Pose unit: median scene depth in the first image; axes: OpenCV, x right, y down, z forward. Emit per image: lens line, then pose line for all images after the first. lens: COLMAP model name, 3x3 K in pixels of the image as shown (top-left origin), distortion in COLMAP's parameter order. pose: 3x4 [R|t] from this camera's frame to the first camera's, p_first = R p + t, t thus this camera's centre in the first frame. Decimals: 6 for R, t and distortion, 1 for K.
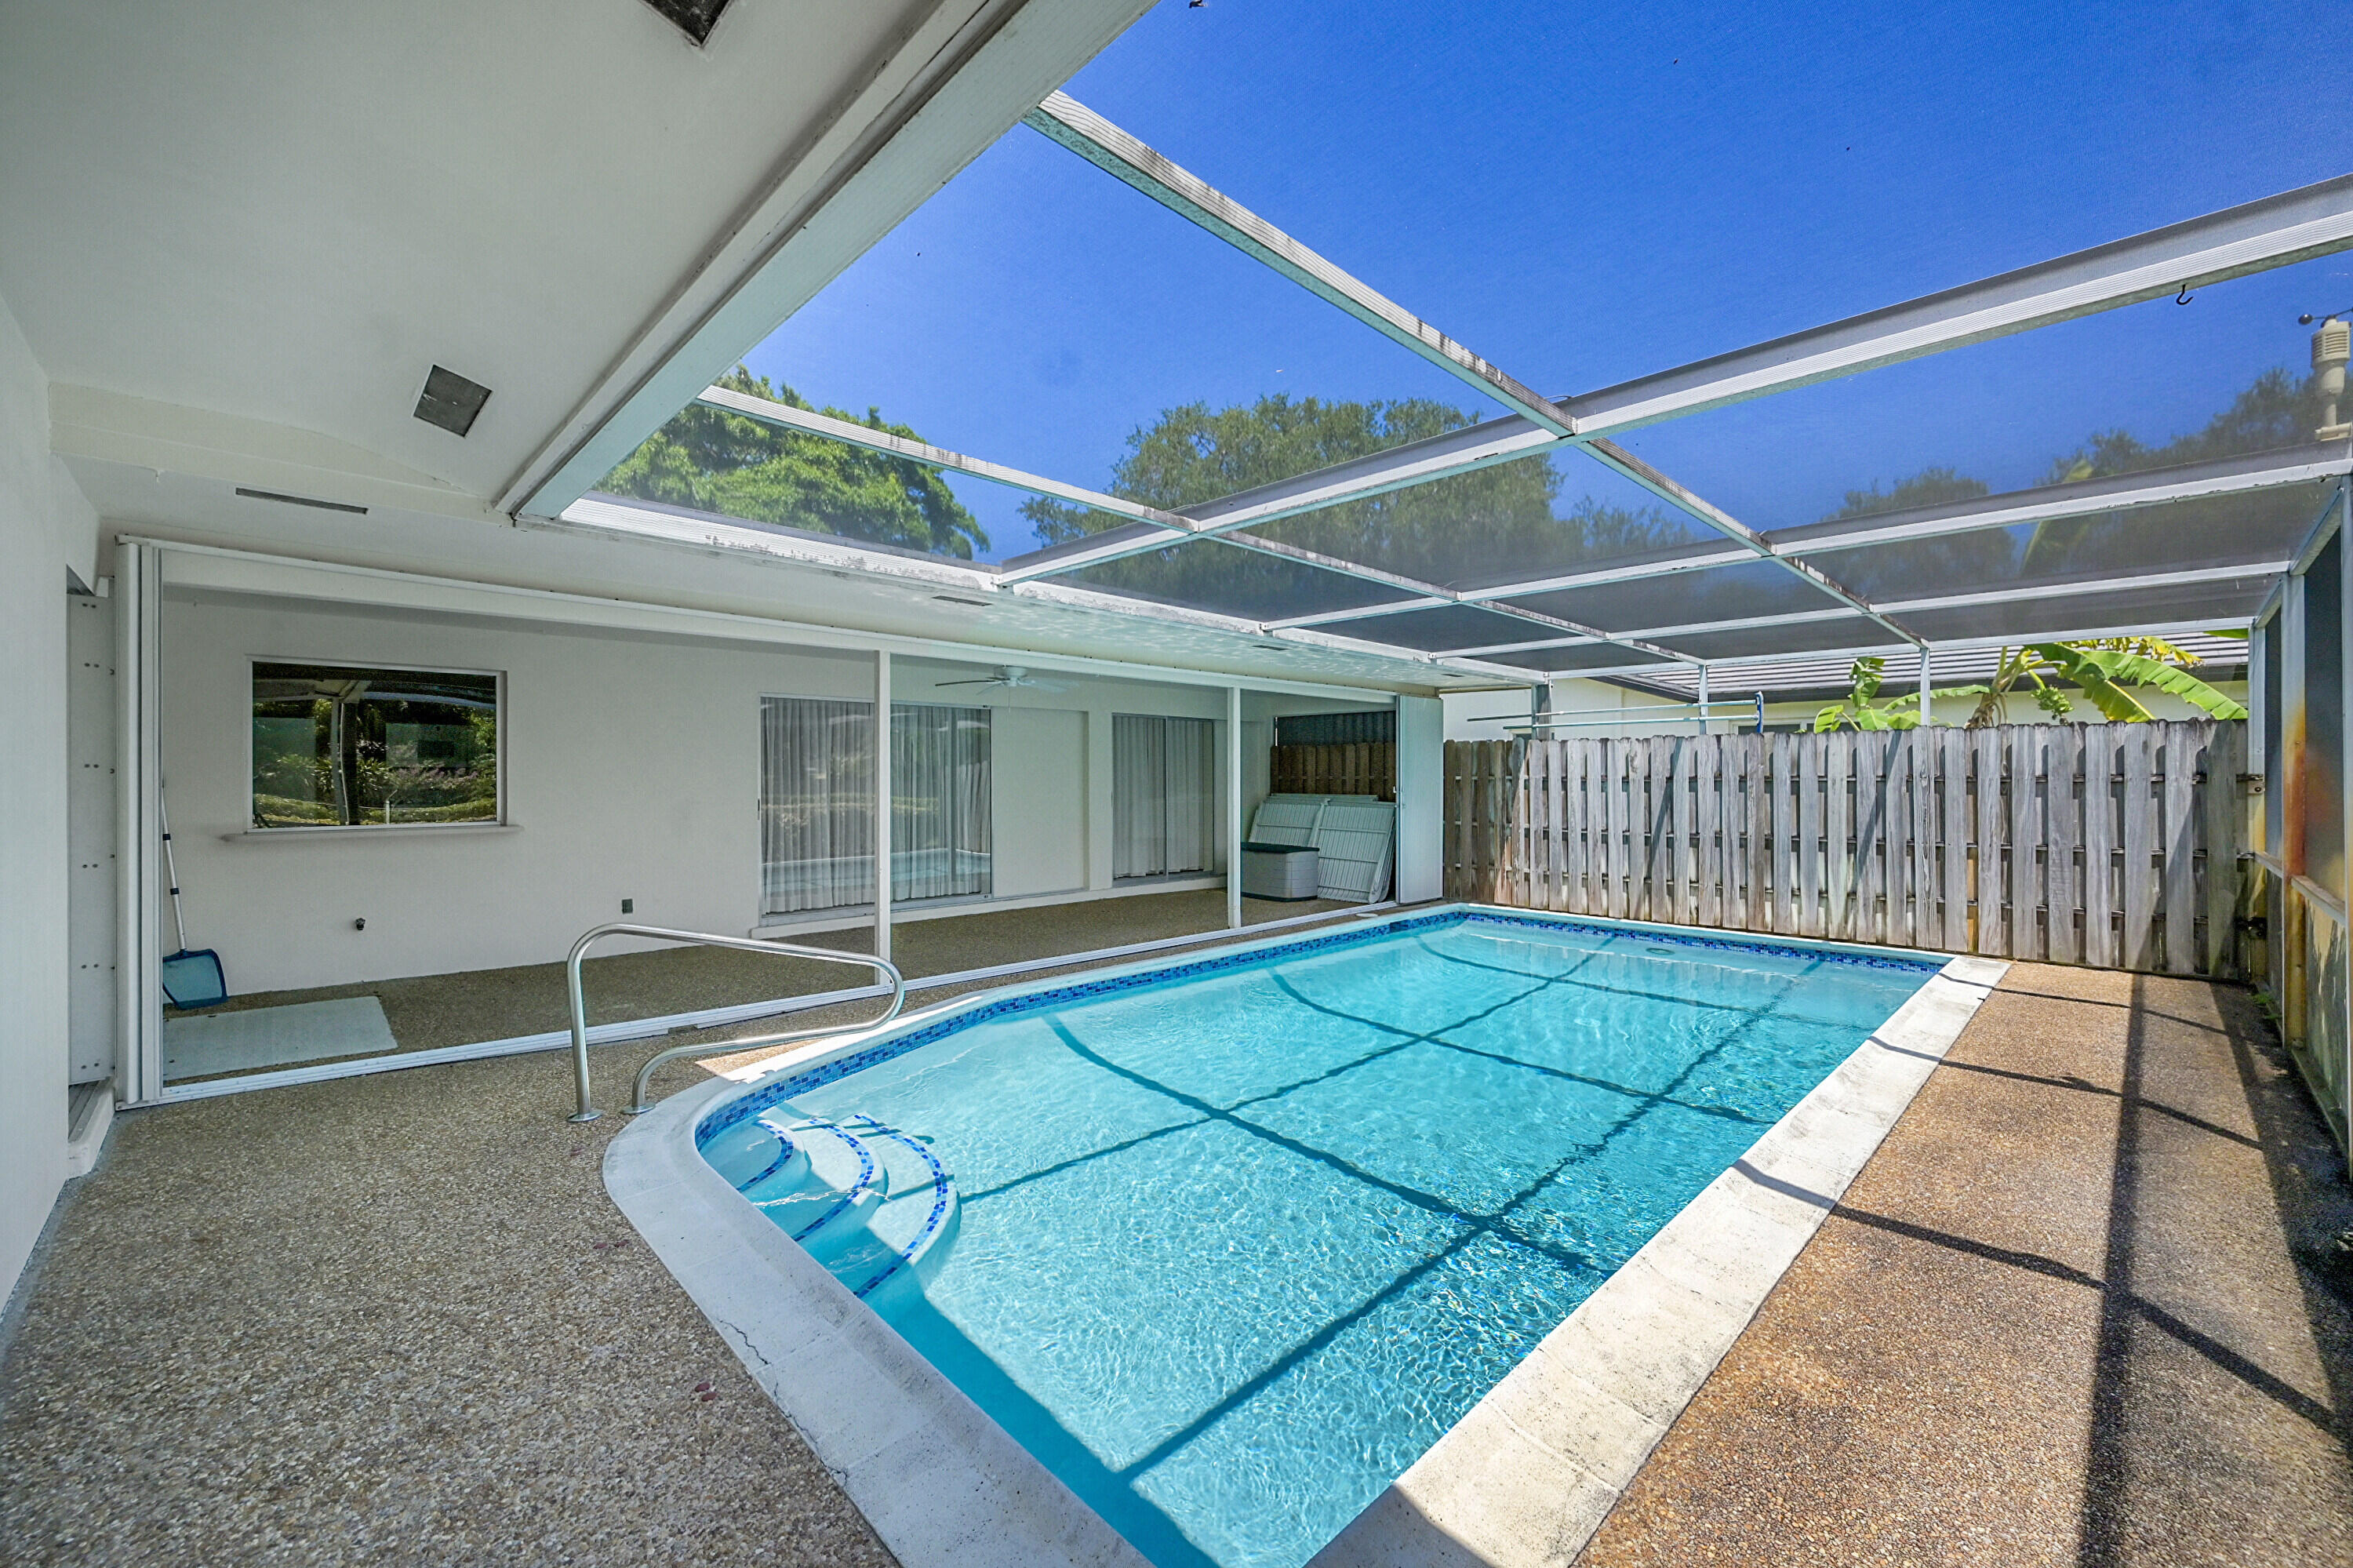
lens RADIAL K [[947.7, 0, 1210.3], [0, 947.7, 781.5], [0, 0, 1]] dist [-0.000524, 0.000399]
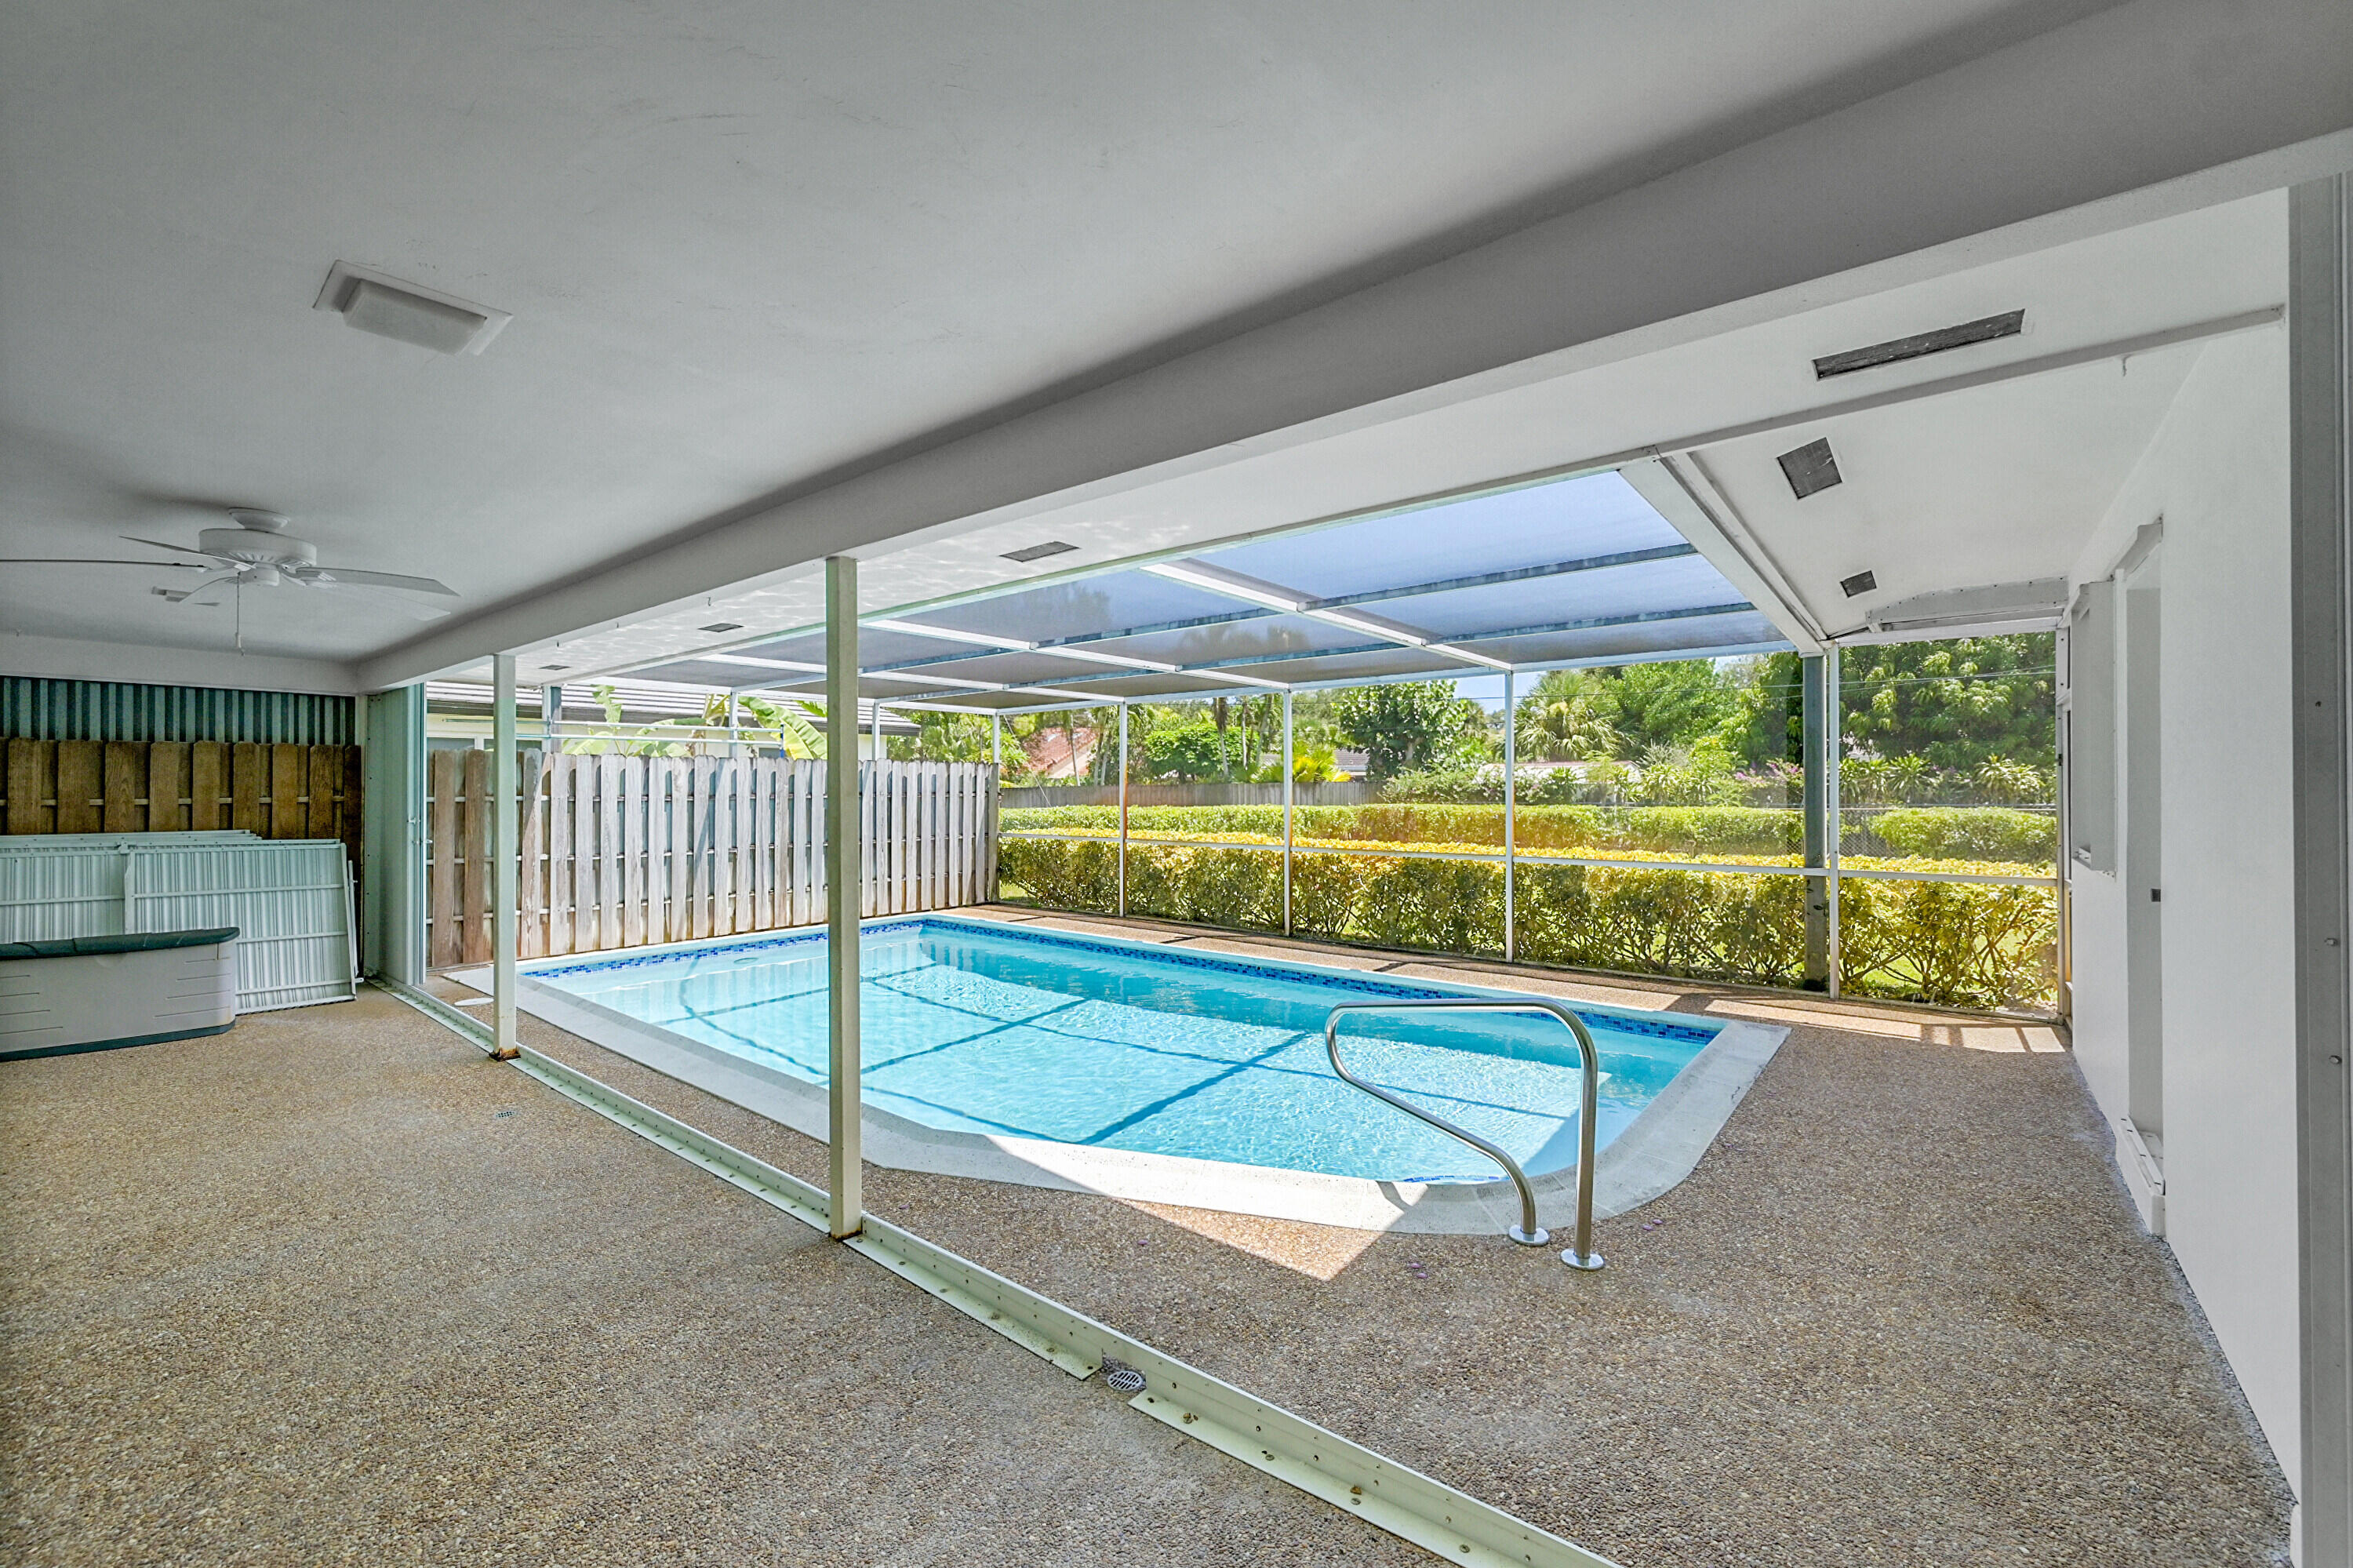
lens RADIAL K [[947.7, 0, 1179.0], [0, 947.7, 782.5], [0, 0, 1]] dist [-0.000524, 0.000399]
pose [[-0.103314, 0.005187, 0.994635, -0.601490], [0.008588, 0.999954, -0.004322, -0.010340], [-0.994612, 0.008096, -0.103353, 0.609209]]
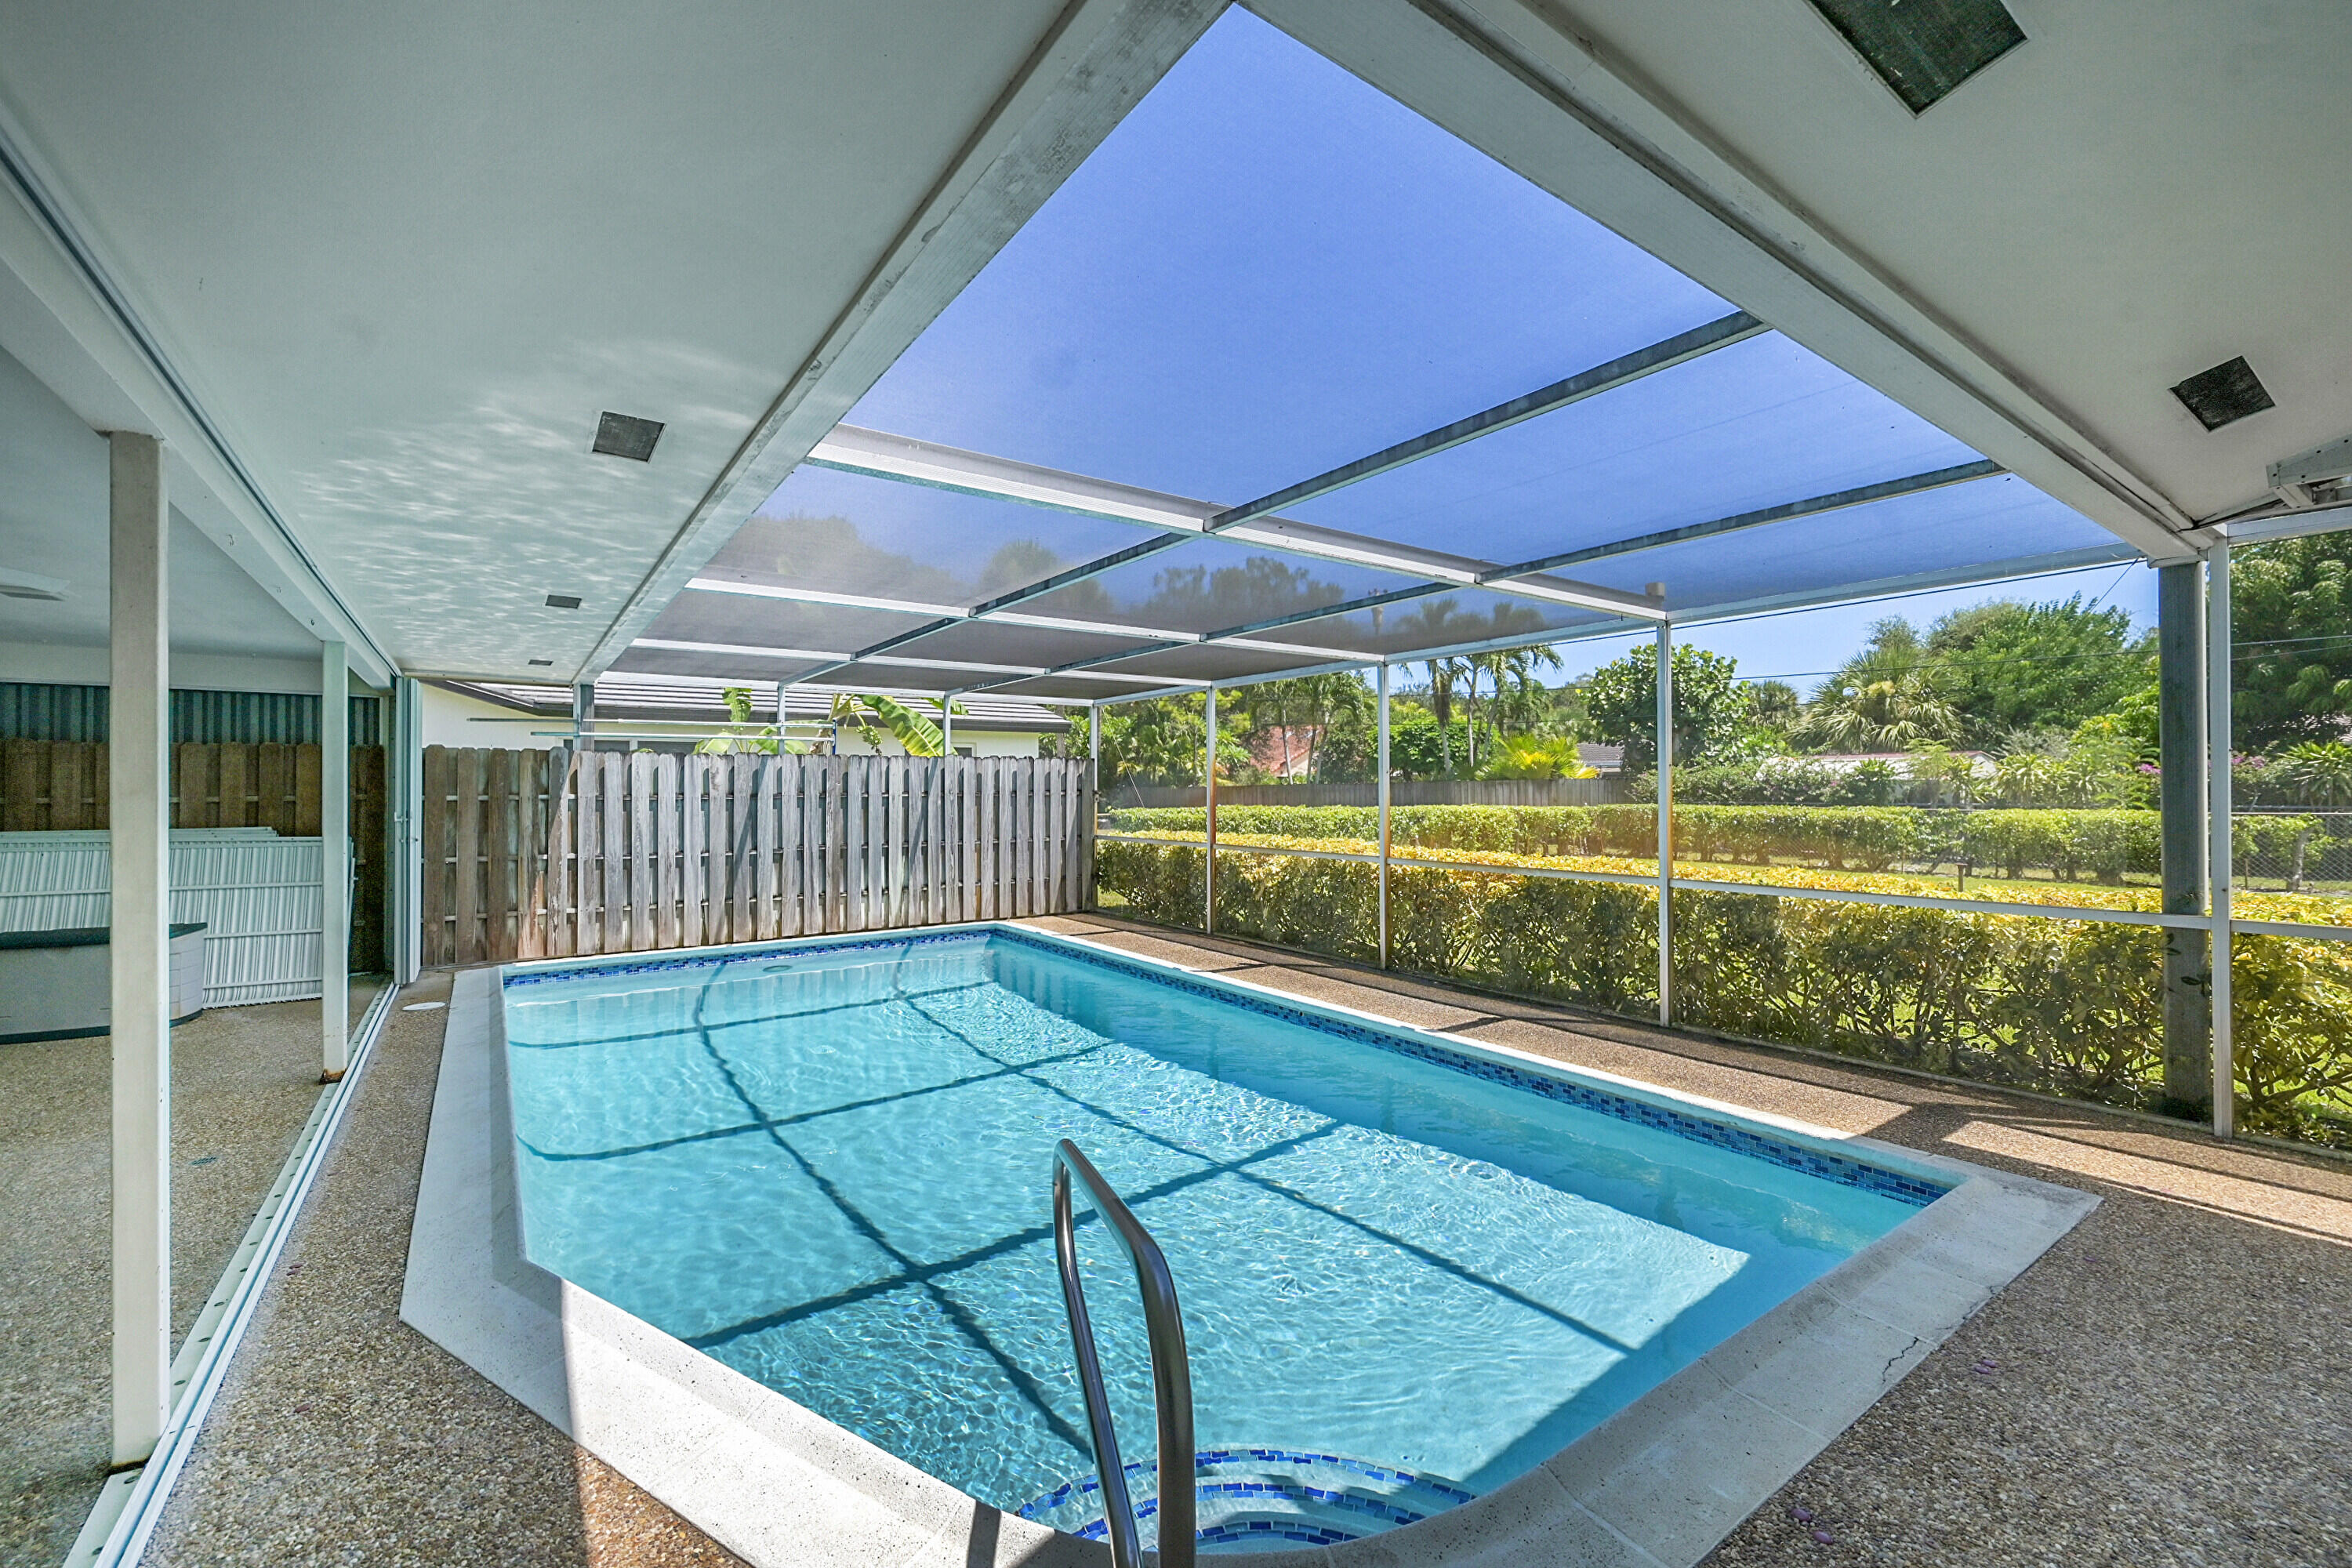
lens RADIAL K [[947.3, 0, 1156.1], [0, 947.3, 780.2], [0, 0, 1]] dist [-0.000524, 0.000399]
pose [[0.182233, 0.006269, 0.983235, -0.422169], [0.010620, 0.999909, -0.008343, -0.006944], [-0.983198, 0.011962, 0.182150, 0.408664]]
